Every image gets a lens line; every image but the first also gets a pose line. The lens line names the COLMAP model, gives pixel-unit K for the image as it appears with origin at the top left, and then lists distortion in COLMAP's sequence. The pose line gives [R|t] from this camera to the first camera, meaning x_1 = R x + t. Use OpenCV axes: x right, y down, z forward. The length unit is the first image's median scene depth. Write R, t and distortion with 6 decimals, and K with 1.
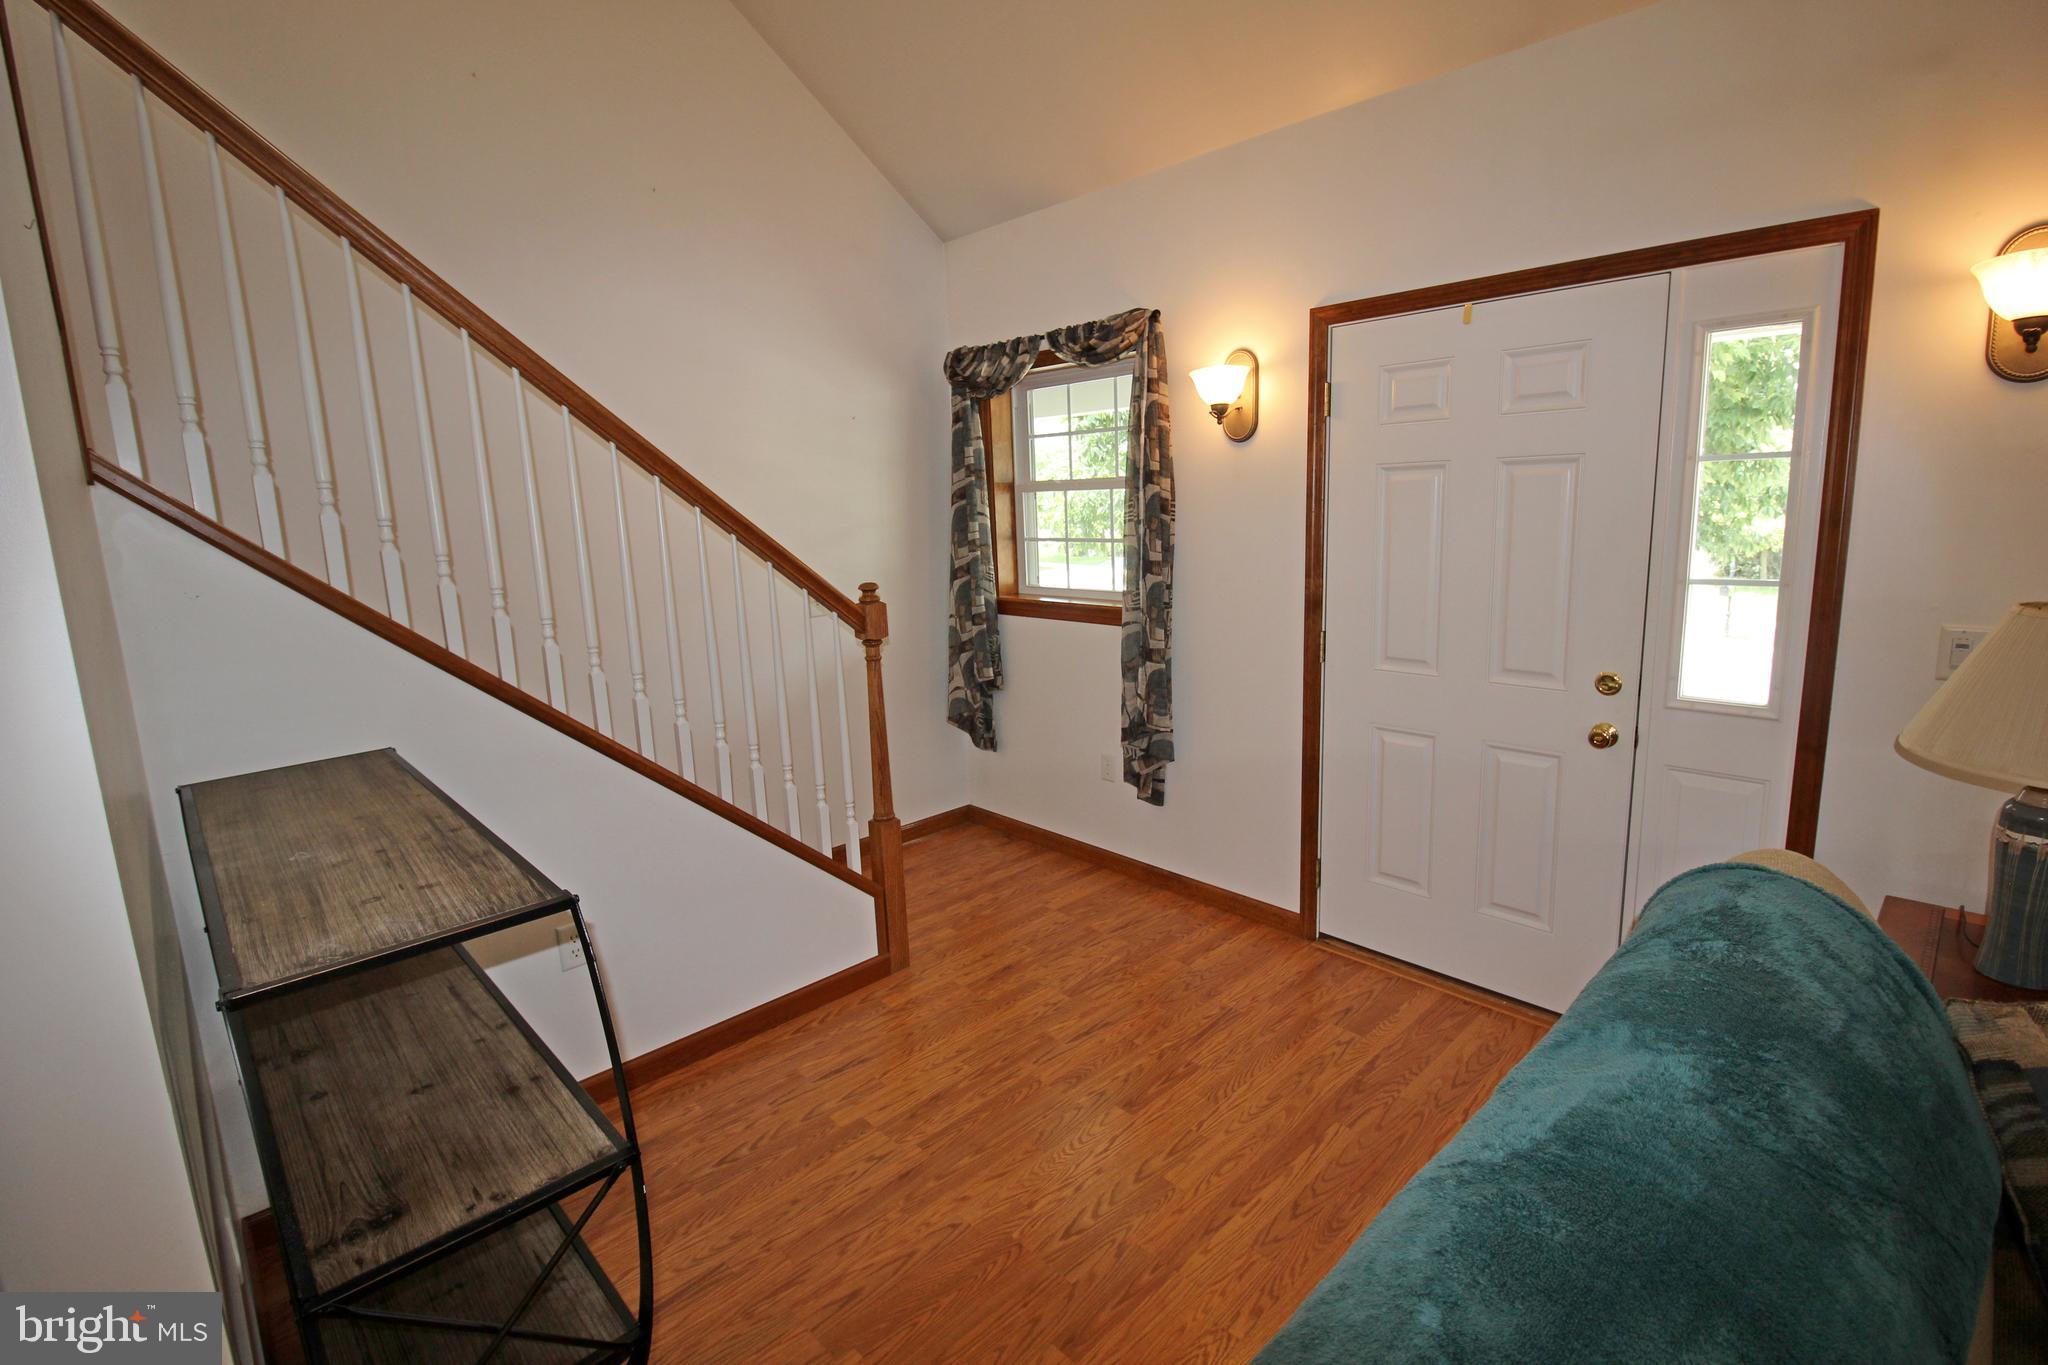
lens RADIAL K [[950.3, 0, 1036.7], [0, 950.3, 658.7], [0, 0, 1]] dist [-0.001862, -0.011251]
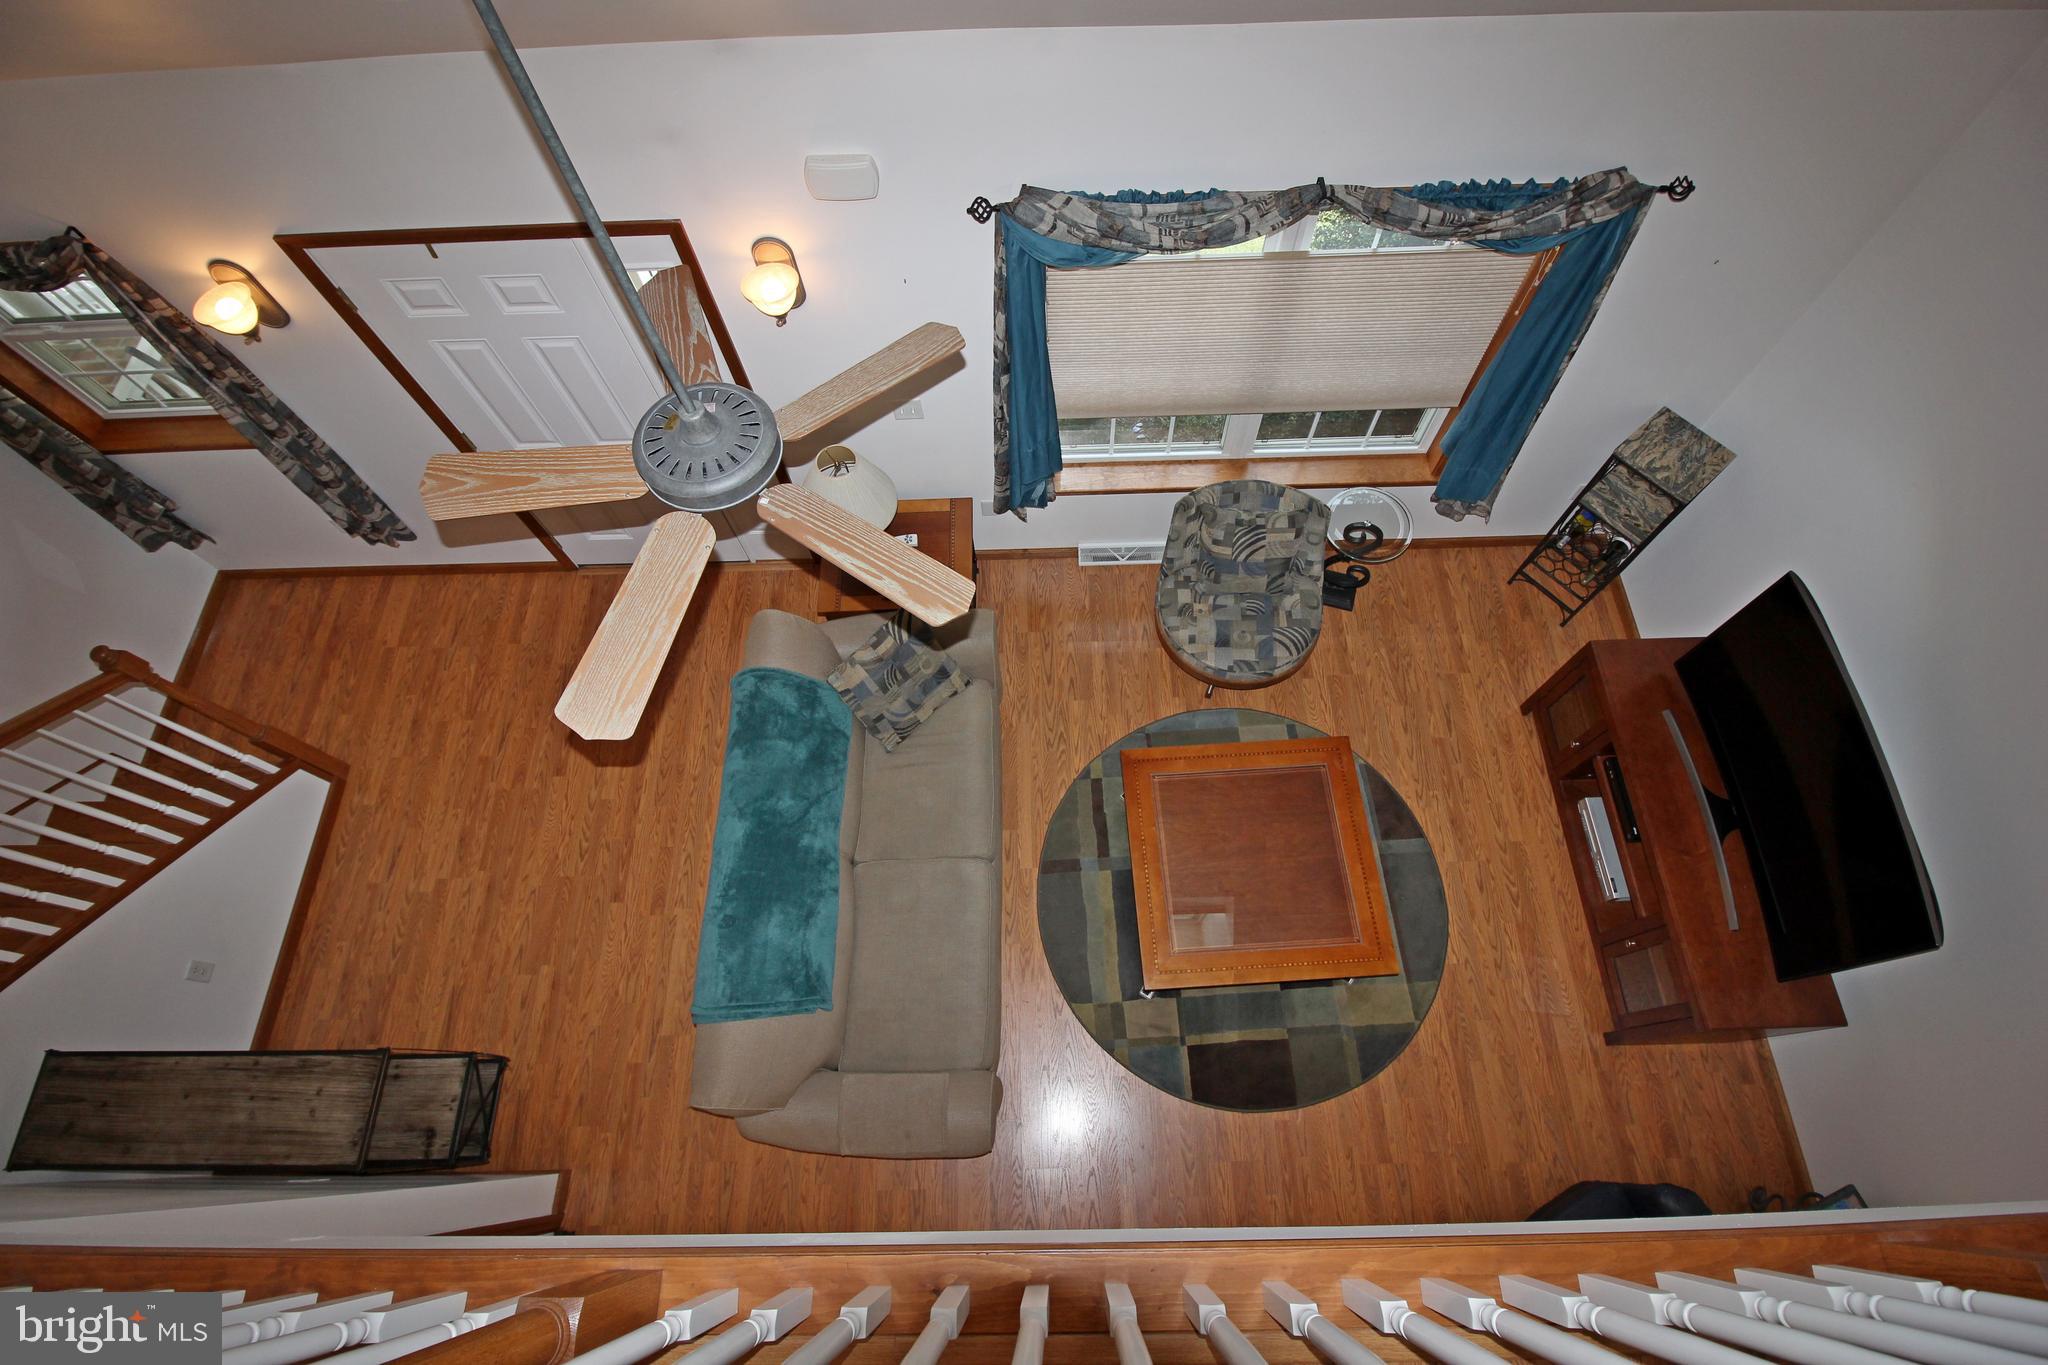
lens RADIAL K [[950.3, 0, 1035.6], [0, 950.3, 674.6], [0, 0, 1]] dist [-0.001862, -0.011251]
pose [[0.679639, -0.656133, 0.327994, 0.171542], [0.124614, 0.543907, 0.829841, -0.727618], [-0.722885, -0.523120, 0.451424, -0.287372]]
